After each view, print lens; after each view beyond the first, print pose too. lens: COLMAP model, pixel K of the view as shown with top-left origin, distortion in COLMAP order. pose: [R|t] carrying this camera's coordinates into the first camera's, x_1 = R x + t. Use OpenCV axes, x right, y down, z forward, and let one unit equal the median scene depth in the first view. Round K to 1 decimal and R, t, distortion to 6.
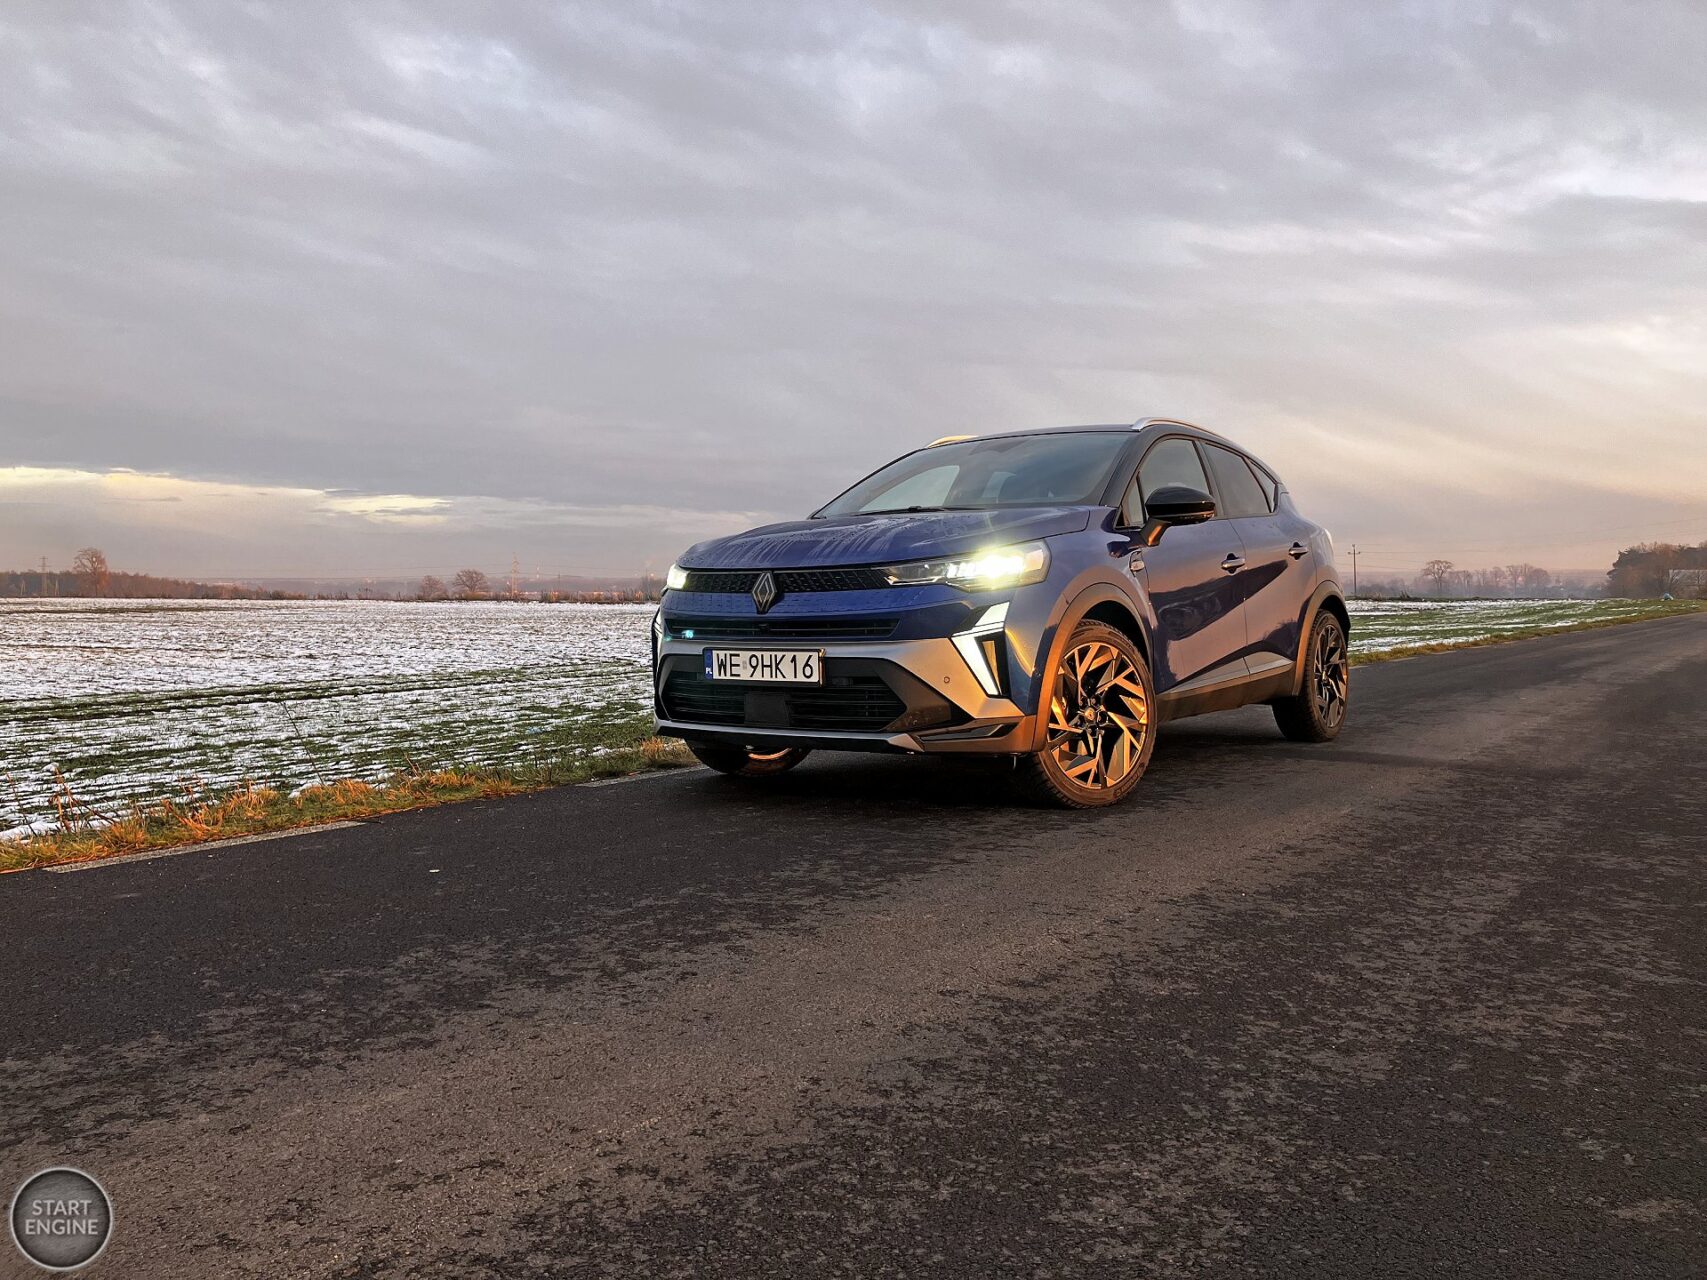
lens RADIAL K [[1413.6, 0, 870.2], [0, 1413.6, 652.5], [0, 0, 1]] dist [0.015503, -0.015472]
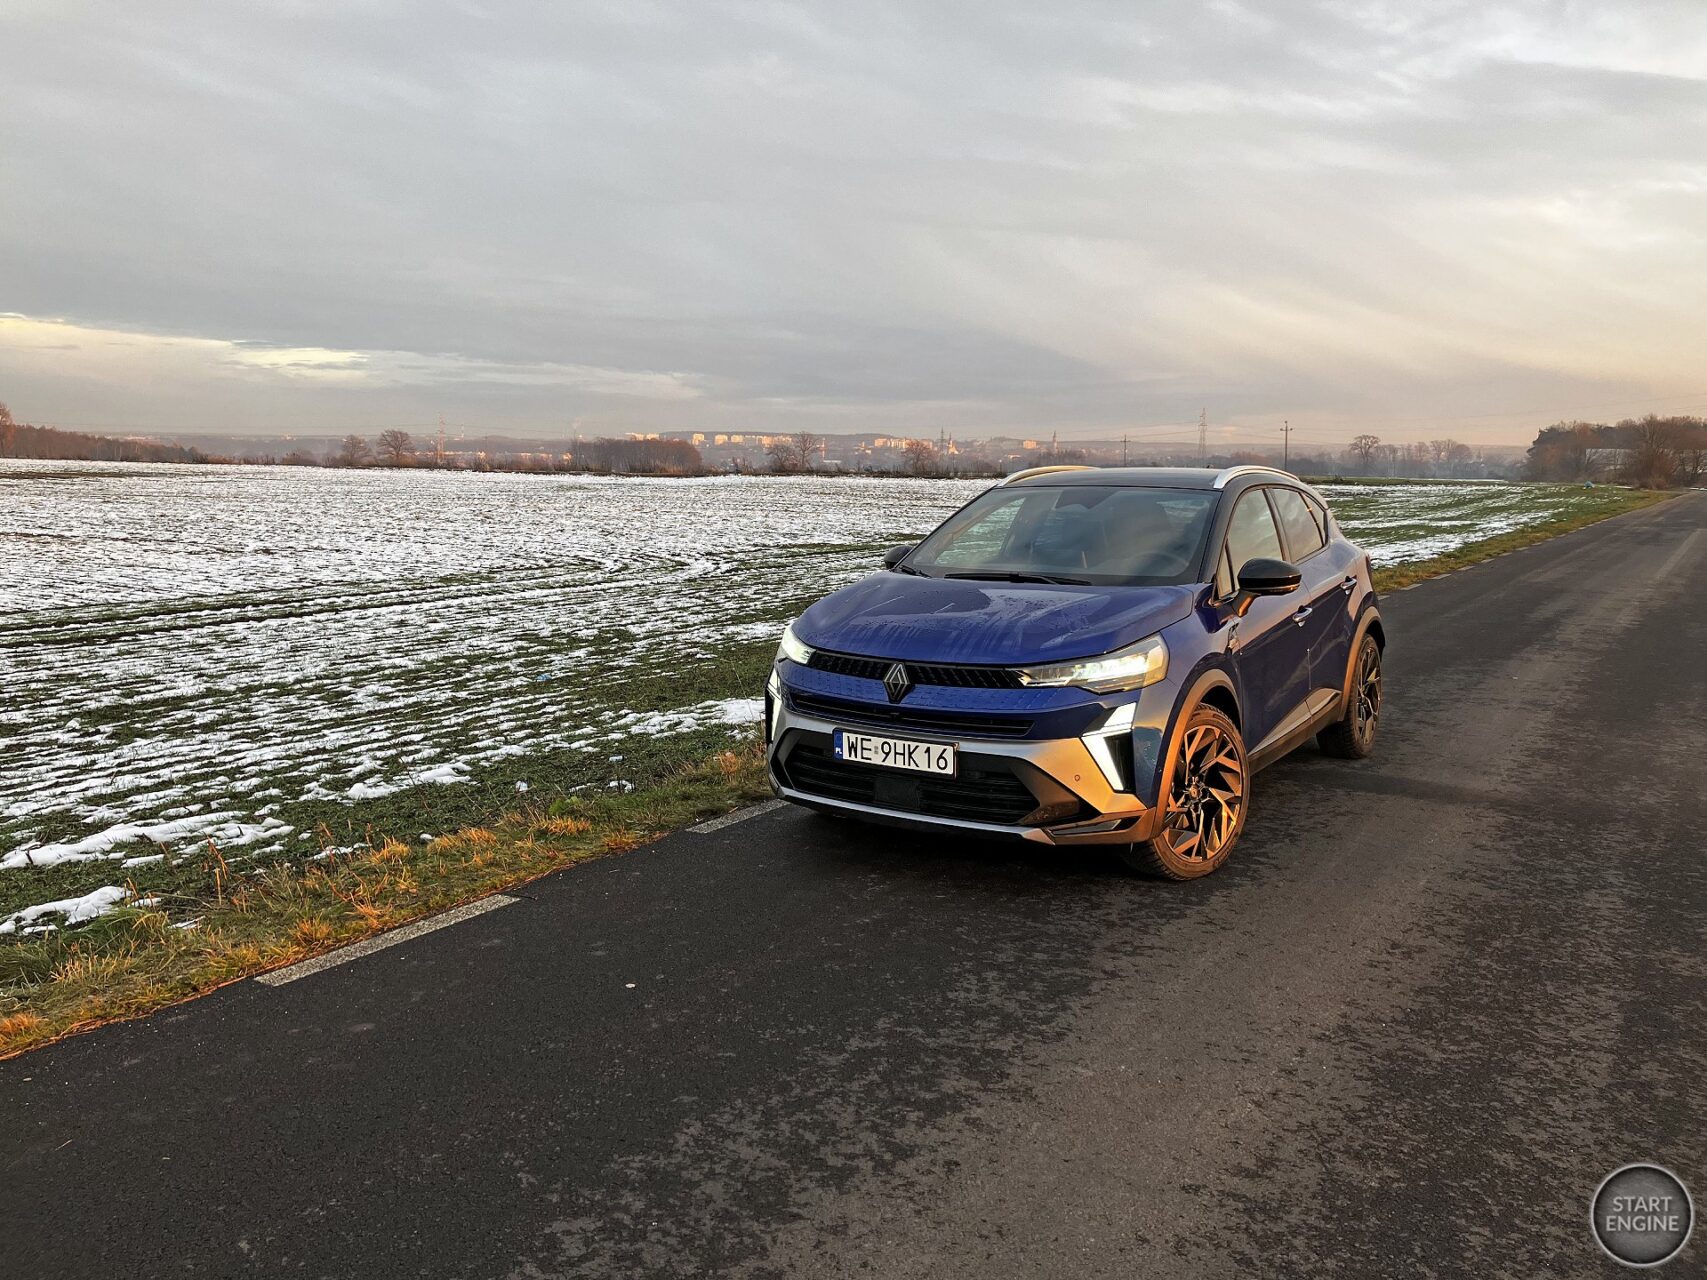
lens RADIAL K [[1413.6, 0, 848.5], [0, 1413.6, 646.8], [0, 0, 1]] dist [0.015503, -0.015472]
pose [[0.998717, 0.006718, 0.050197, -0.093353], [-0.012142, 0.994018, 0.108537, -0.104231], [-0.049168, -0.109007, 0.992824, -0.023064]]
